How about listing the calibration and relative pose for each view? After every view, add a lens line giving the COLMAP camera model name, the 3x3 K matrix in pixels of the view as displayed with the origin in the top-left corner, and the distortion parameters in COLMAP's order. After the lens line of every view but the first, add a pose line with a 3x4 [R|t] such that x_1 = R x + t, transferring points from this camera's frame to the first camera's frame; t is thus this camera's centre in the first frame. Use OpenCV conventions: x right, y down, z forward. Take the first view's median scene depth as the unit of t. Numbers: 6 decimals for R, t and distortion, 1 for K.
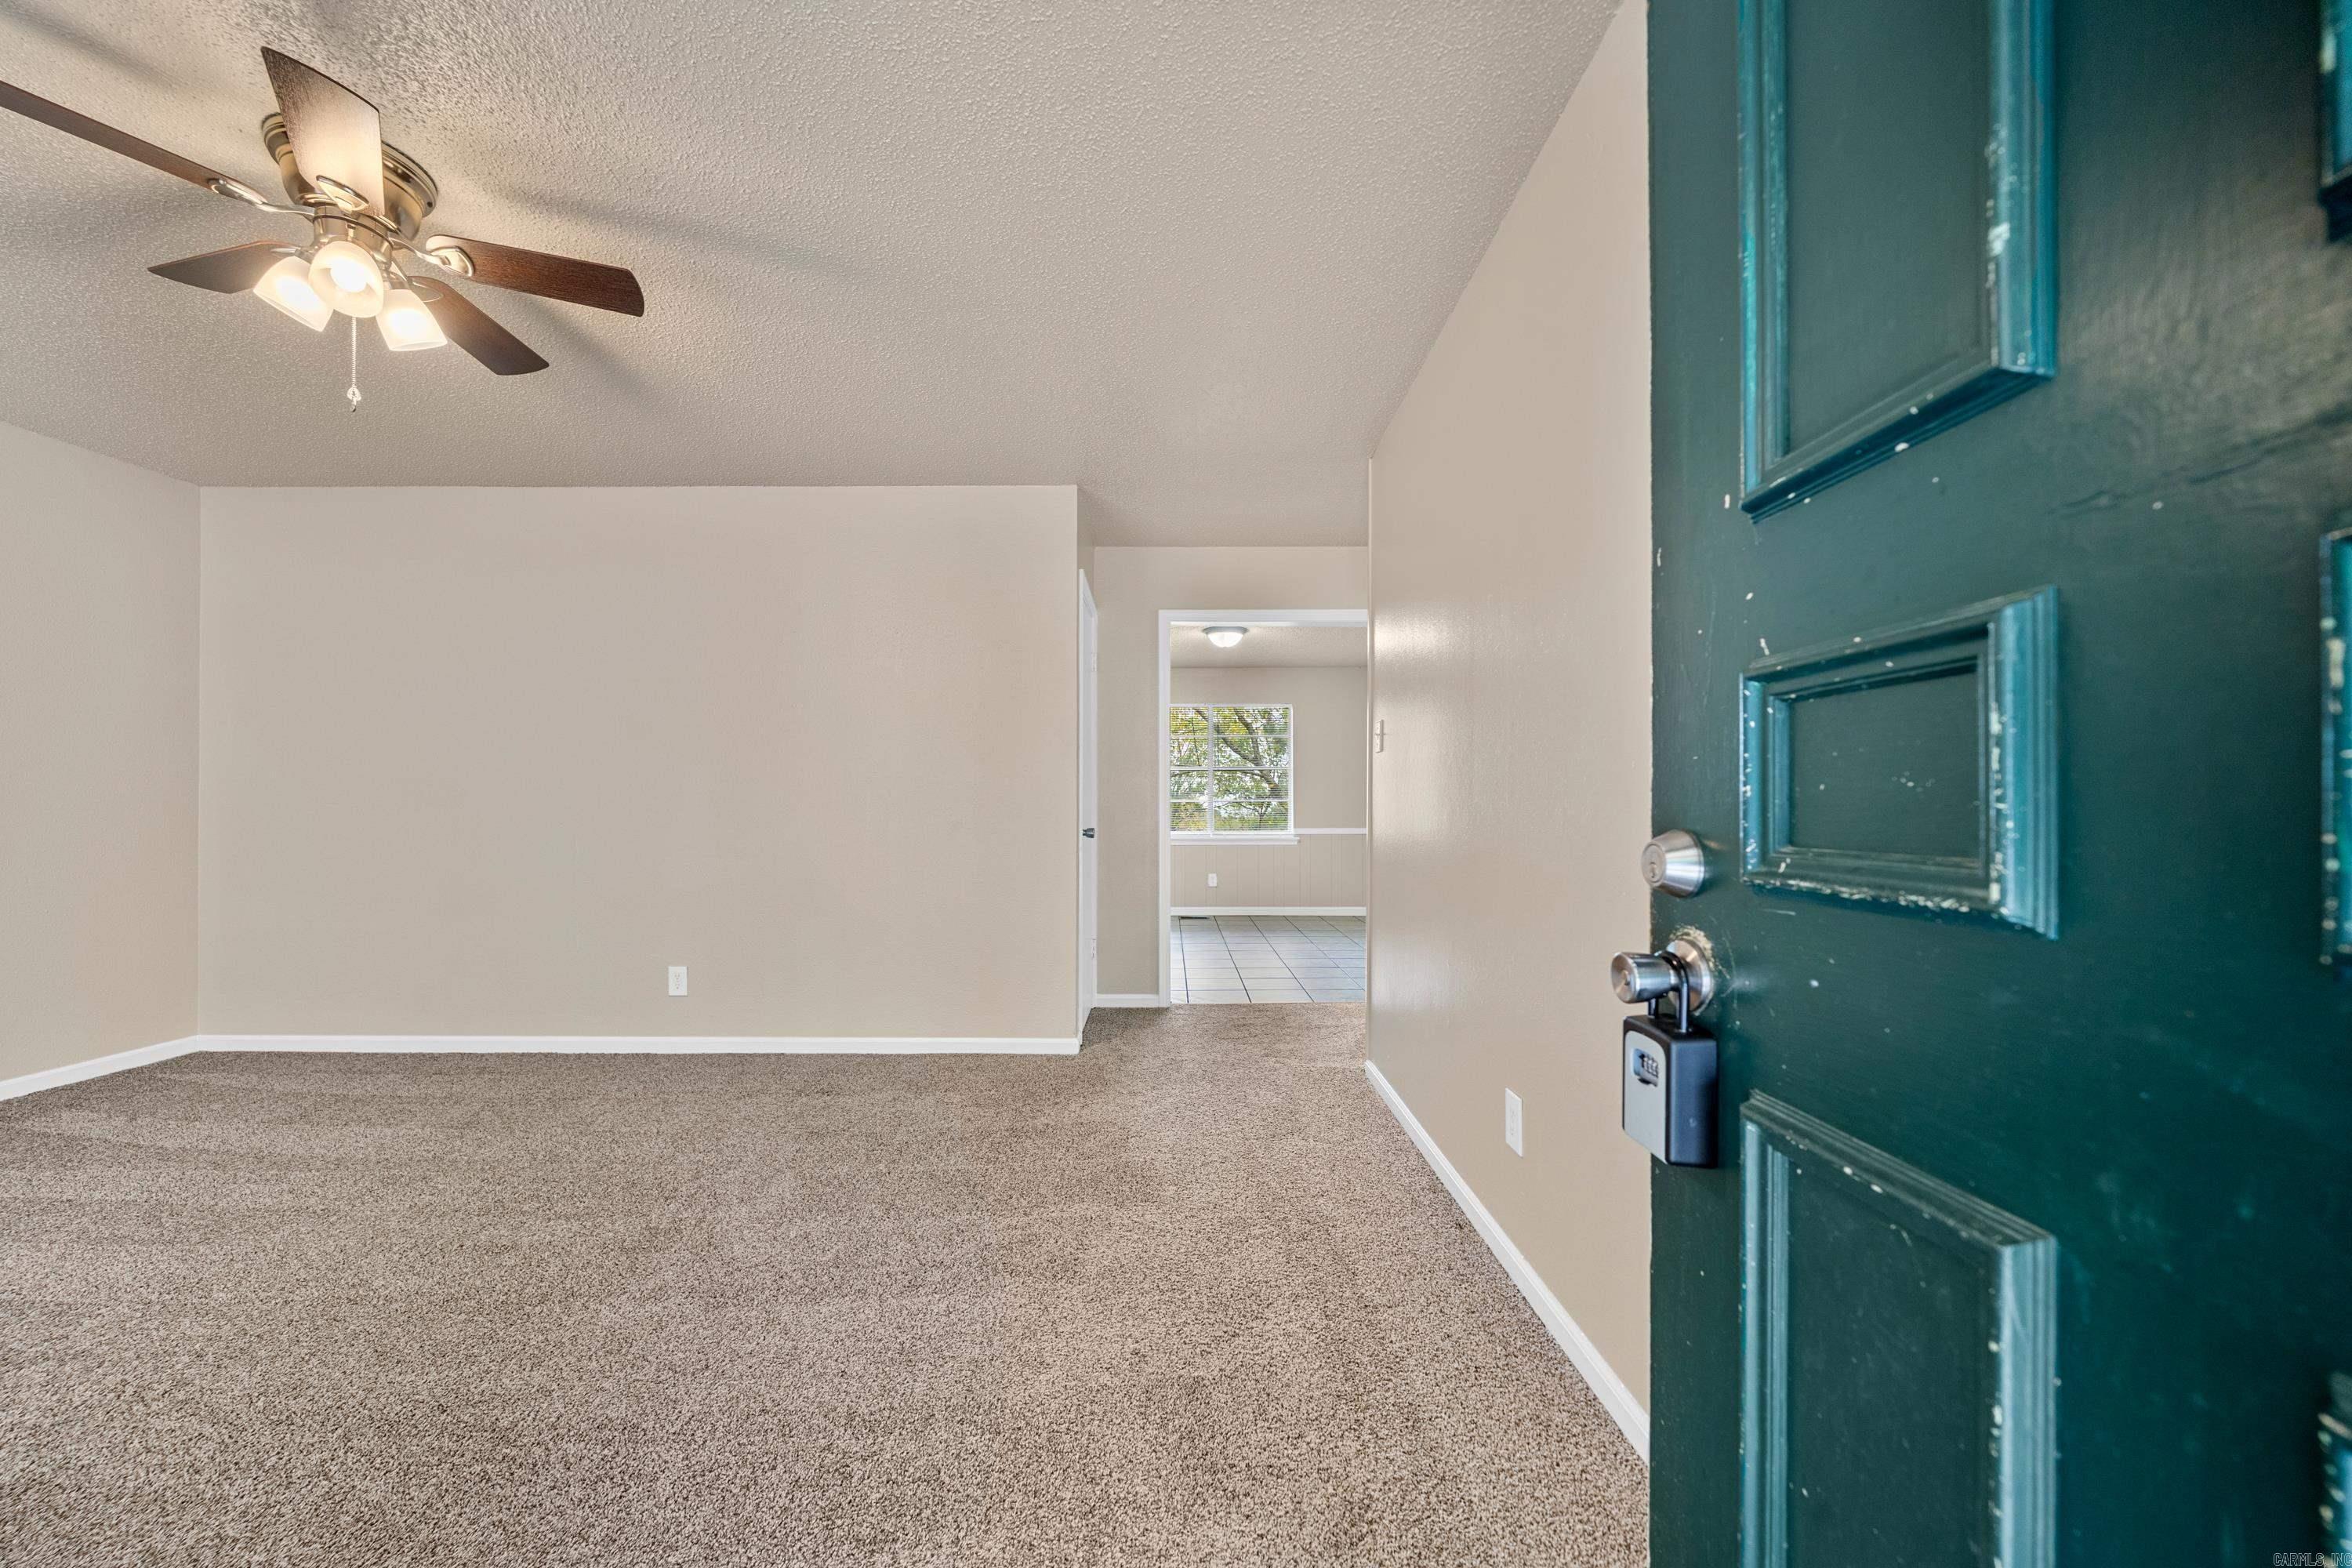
lens RADIAL K [[869.4, 0, 1176.8], [0, 869.4, 797.2], [0, 0, 1]] dist [-0.001190, -0.000276]
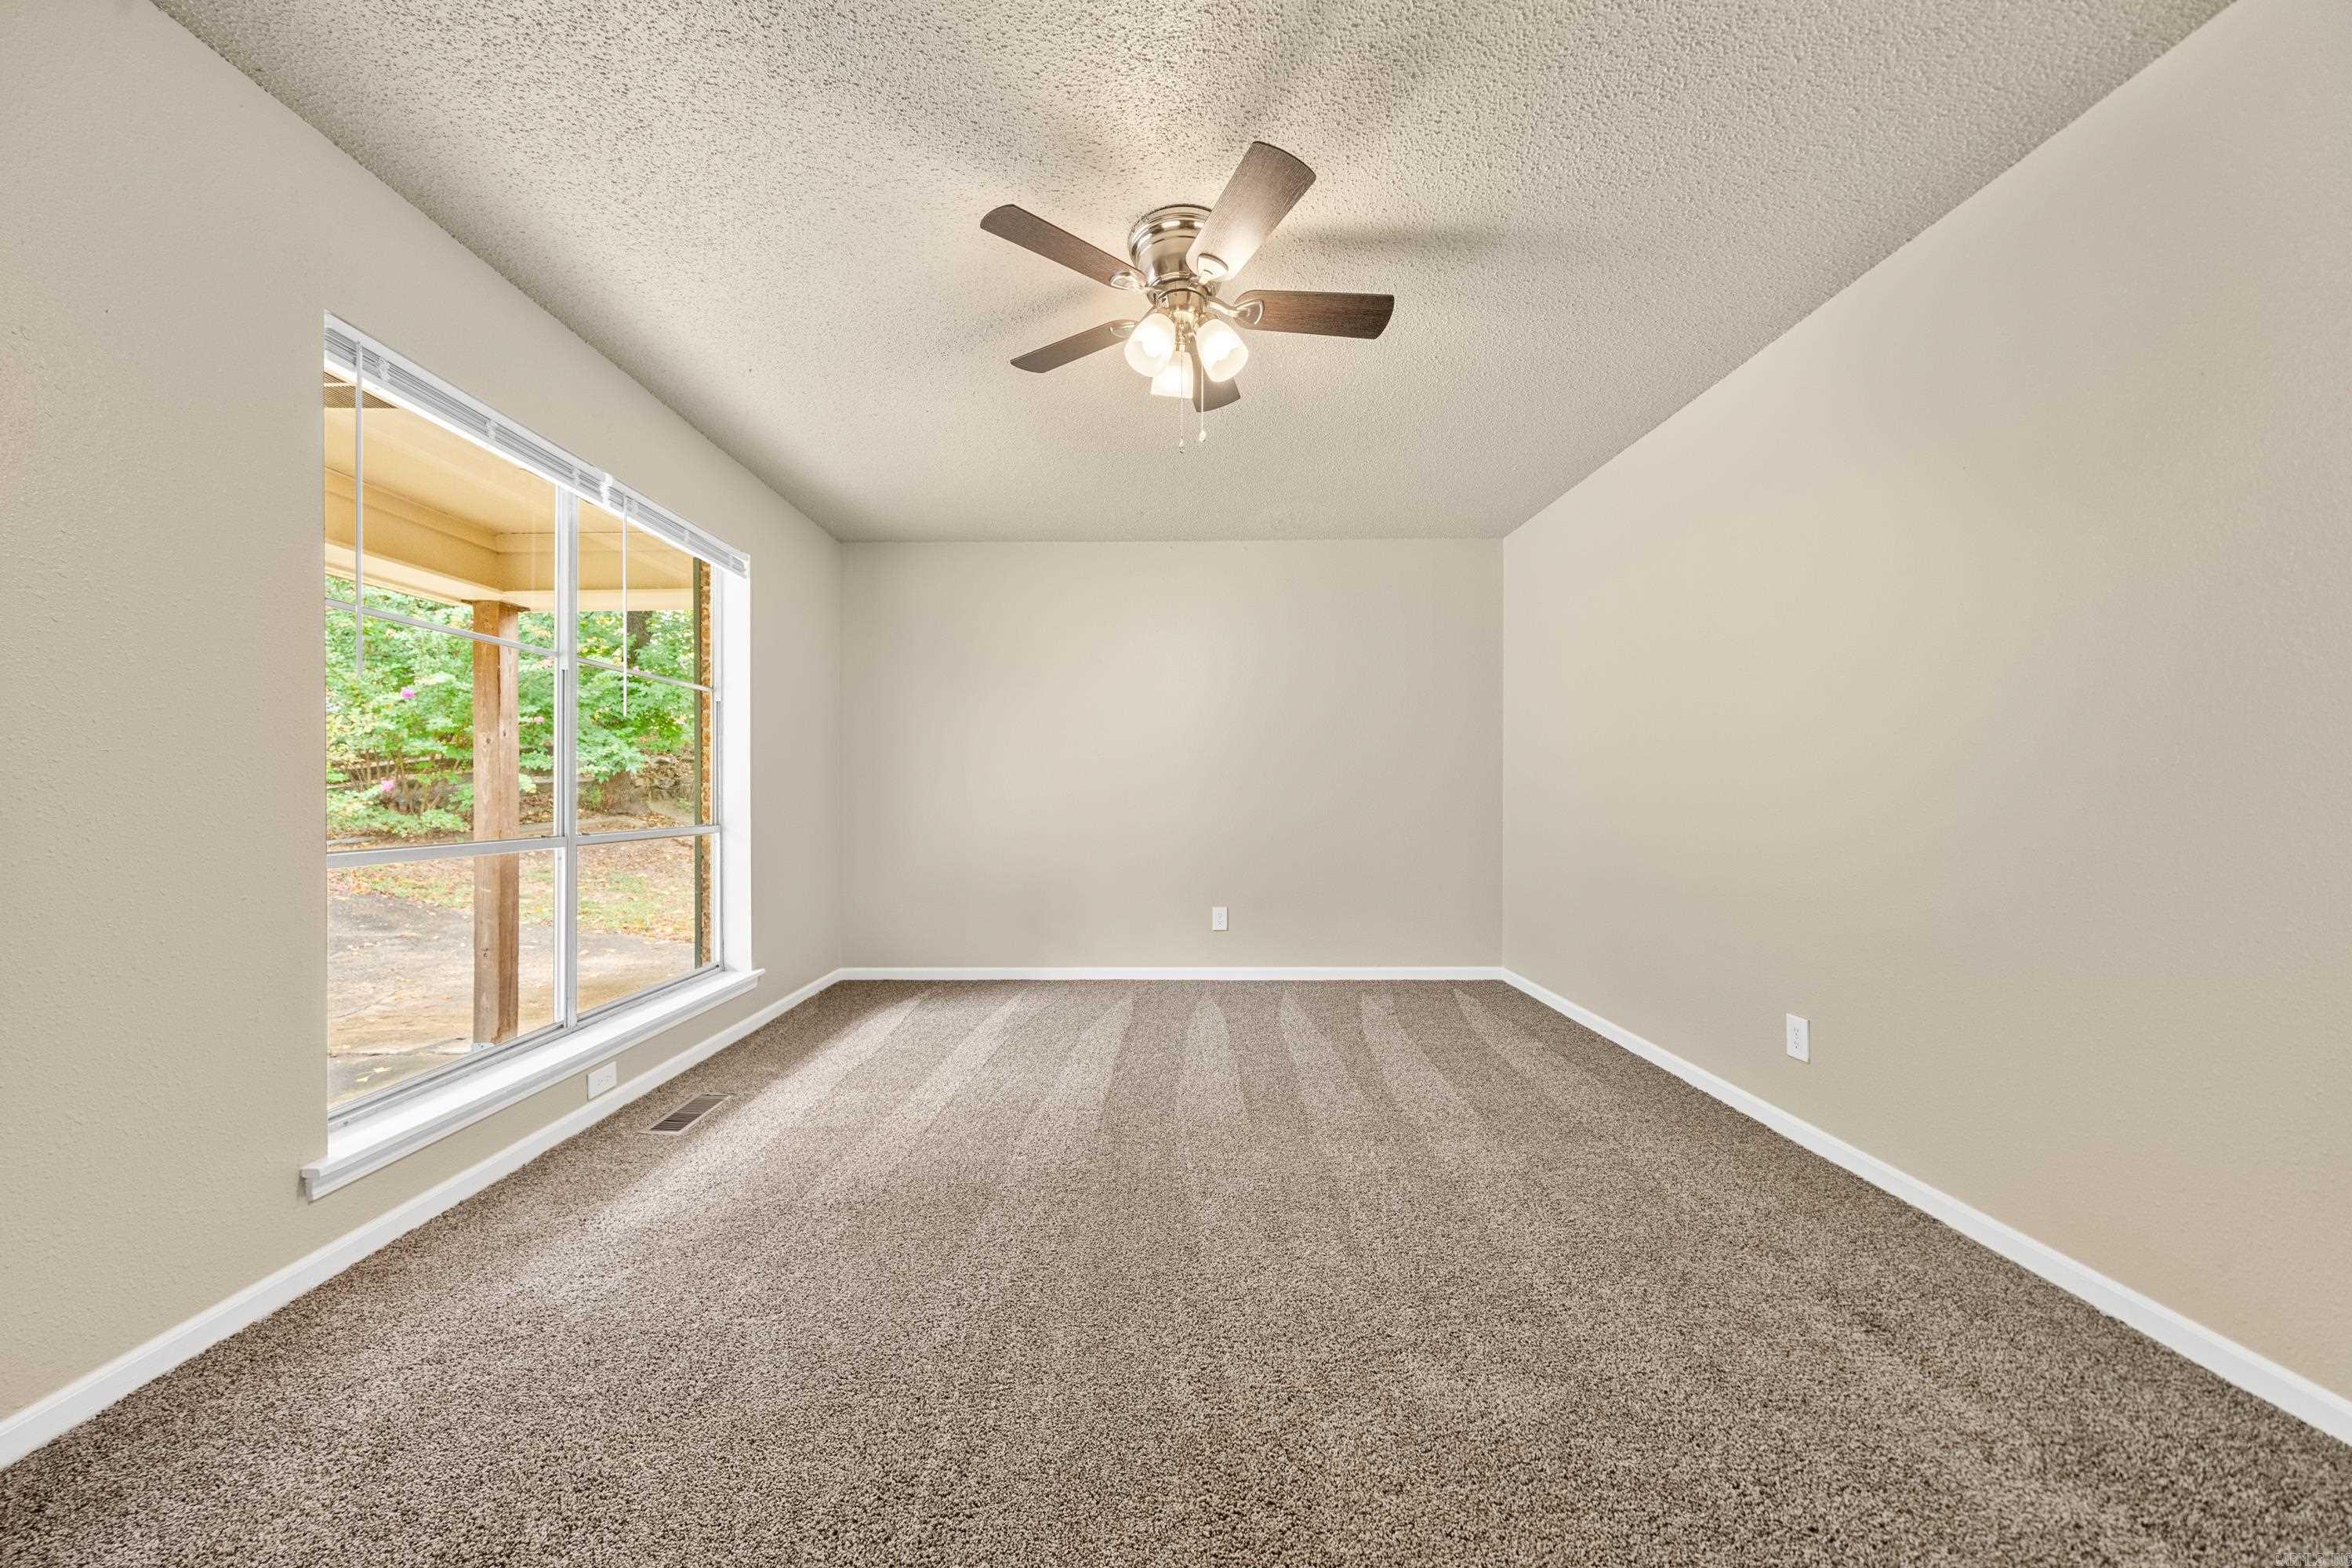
lens RADIAL K [[822.6, 0, 1176.0], [0, 822.6, 784.0], [0, 0, 1]] dist [-0.000318, -0.000101]
pose [[-0.004849, -0.010201, -0.999936, 0.106288], [0.010593, 0.999891, -0.010252, 0.012767], [0.999932, -0.010642, -0.004741, 0.614563]]
